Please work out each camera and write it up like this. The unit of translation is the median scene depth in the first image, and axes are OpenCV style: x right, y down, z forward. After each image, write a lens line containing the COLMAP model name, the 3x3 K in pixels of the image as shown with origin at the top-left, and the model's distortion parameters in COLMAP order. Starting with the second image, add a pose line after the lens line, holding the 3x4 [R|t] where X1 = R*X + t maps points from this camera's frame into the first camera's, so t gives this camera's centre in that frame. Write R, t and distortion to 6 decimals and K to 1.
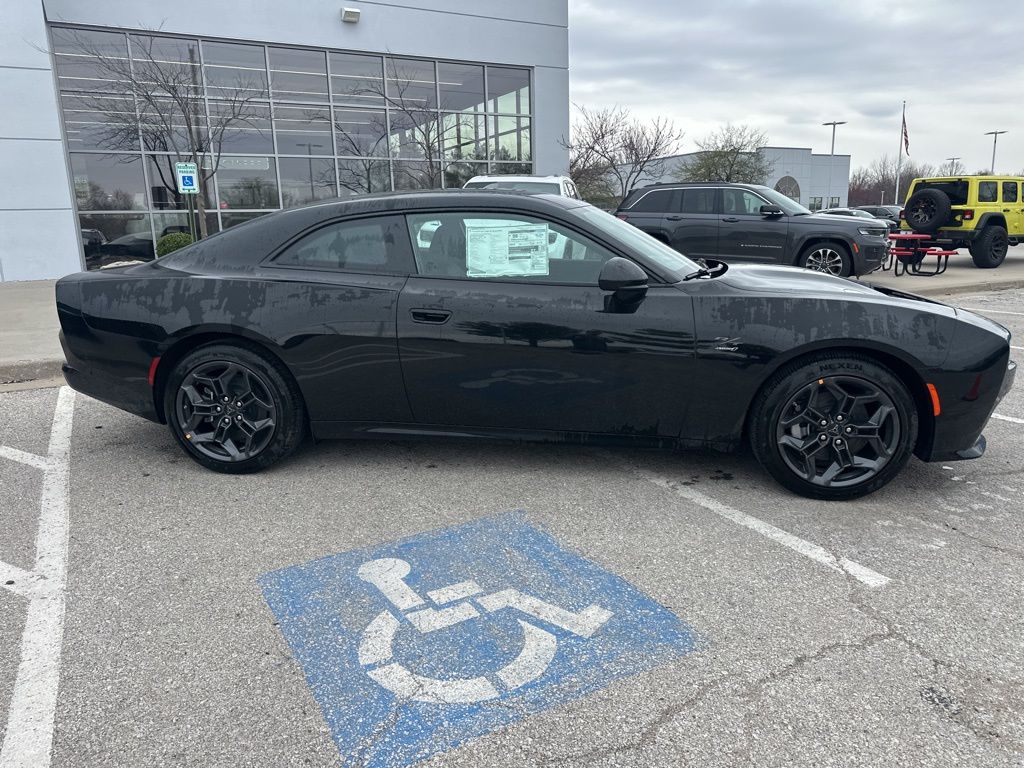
lens RADIAL K [[722.2, 0, 508.7], [0, 722.2, 370.8], [0, 0, 1]] dist [0.040775, -0.048186]
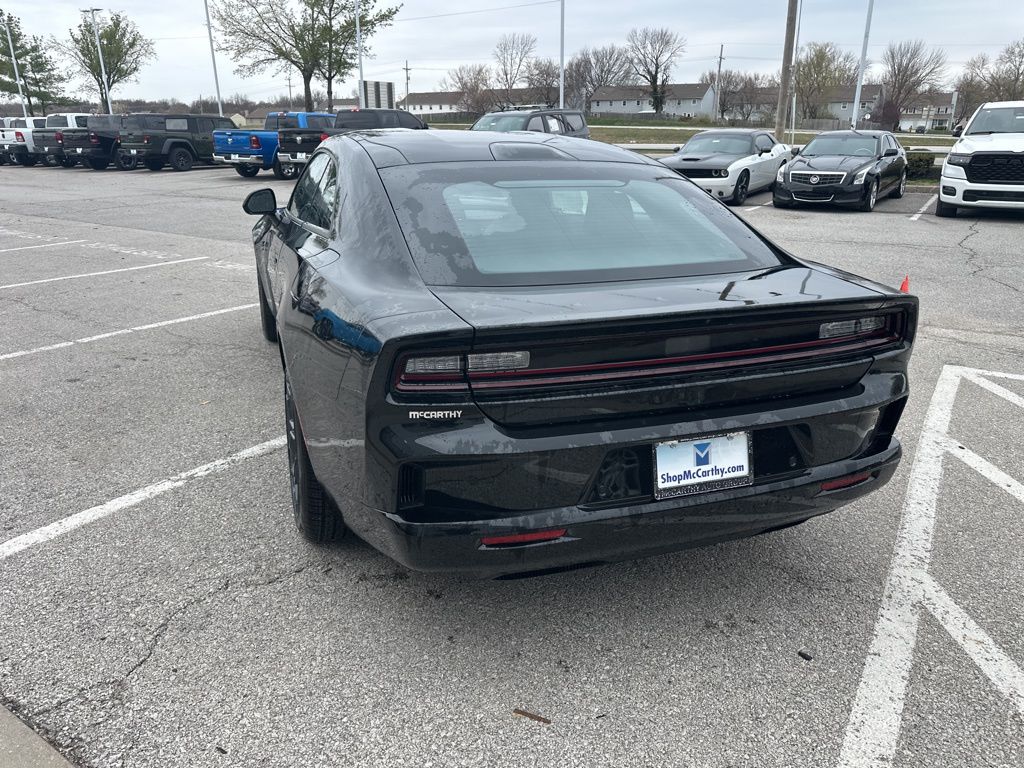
lens RADIAL K [[722.2, 0, 509.1], [0, 722.2, 376.3], [0, 0, 1]] dist [0.040775, -0.048186]
pose [[-0.467476, -0.269021, 0.842077, -1.029259], [0.184809, 0.901780, 0.390690, -0.366305], [-0.864472, 0.338262, -0.371843, 1.609733]]
